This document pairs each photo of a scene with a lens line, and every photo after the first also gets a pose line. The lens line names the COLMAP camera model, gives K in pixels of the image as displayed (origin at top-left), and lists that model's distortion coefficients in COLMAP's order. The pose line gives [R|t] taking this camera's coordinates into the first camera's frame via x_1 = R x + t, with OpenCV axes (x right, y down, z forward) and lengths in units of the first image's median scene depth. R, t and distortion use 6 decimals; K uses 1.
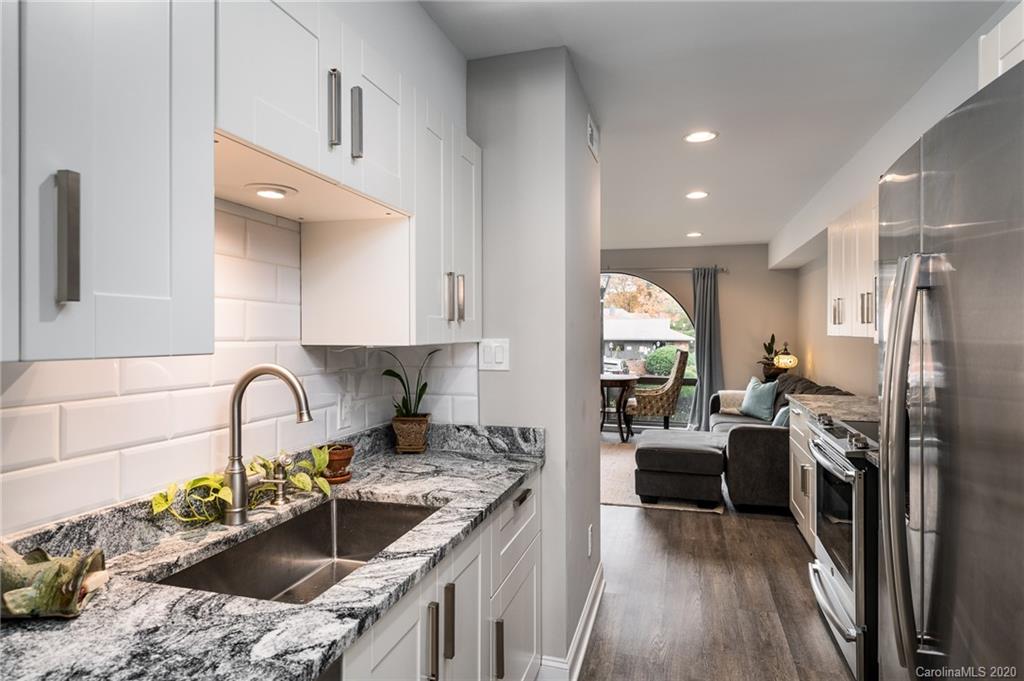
lens RADIAL K [[587.4, 0, 507.2], [0, 587.4, 335.7], [0, 0, 1]] dist [0.022126, -0.015551]
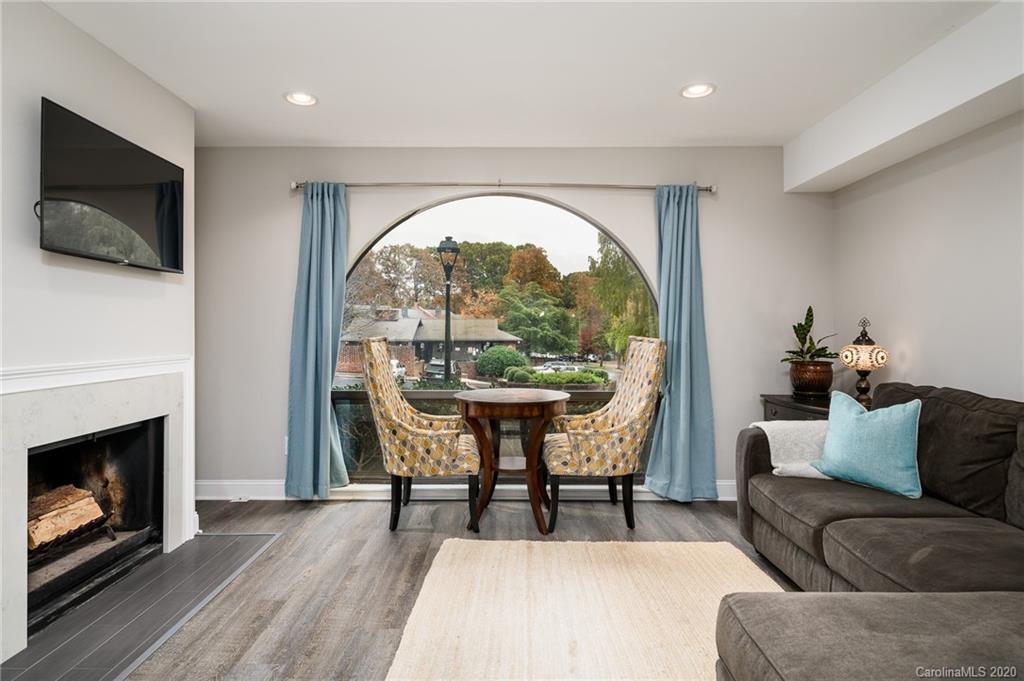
lens RADIAL K [[587.4, 0, 502.4], [0, 587.4, 335.7], [0, 0, 1]] dist [0.022126, -0.015551]
pose [[0.958590, -0.004310, 0.284756, 0.029867], [0.005303, 0.999982, -0.002717, 0.021493], [-0.284740, 0.004114, 0.958596, 0.523608]]
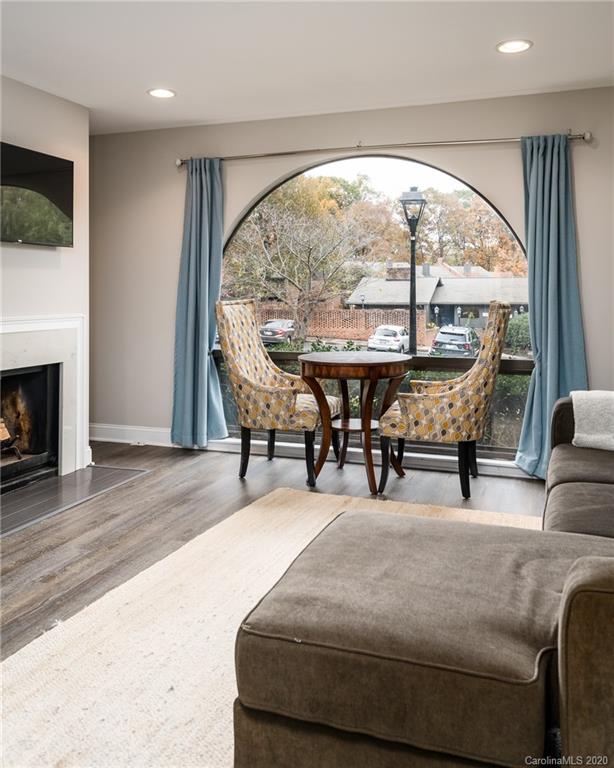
lens RADIAL K [[703.8, 0, 299.0], [0, 703.8, 290.3], [0, 0, 1]] dist [0.029248, 0.000000]
pose [[0.998122, -0.002737, -0.061192, 0.162001], [0.001838, 0.999890, -0.014748, 0.021824], [0.061225, 0.014608, 0.998017, 0.394884]]
